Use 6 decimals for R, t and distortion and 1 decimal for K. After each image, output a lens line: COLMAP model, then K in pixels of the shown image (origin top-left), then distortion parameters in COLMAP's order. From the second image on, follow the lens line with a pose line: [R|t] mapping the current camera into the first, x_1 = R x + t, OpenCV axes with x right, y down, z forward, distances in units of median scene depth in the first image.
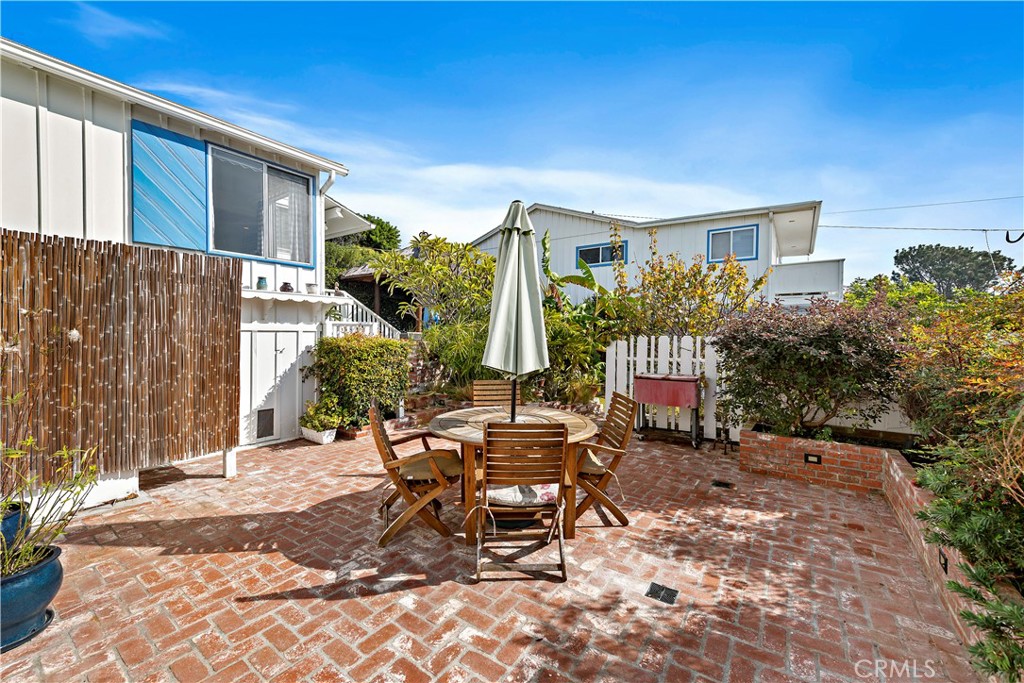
lens RADIAL K [[411.9, 0, 512.0], [0, 411.9, 341.5], [0, 0, 1]] dist [0.022095, -0.000046]
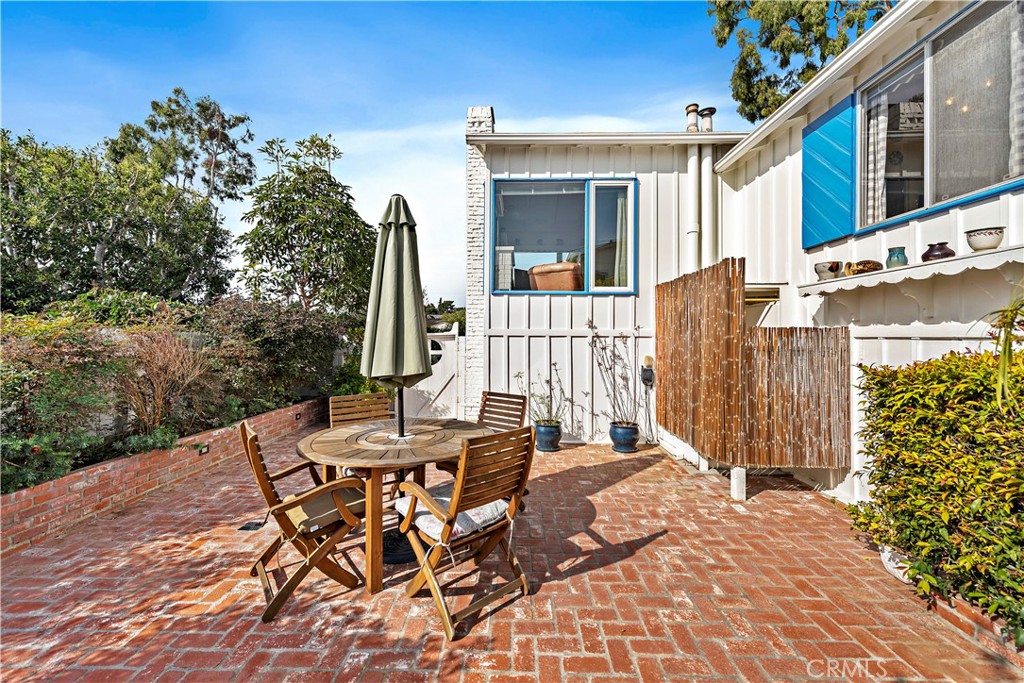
lens RADIAL K [[411.9, 0, 512.0], [0, 411.9, 341.5], [0, 0, 1]] dist [0.022095, -0.000046]
pose [[-0.829216, -0.000980, -0.558928, 0.313620], [-0.018705, 0.999487, 0.025997, -0.044643], [0.558615, 0.032012, -0.828809, 1.944385]]
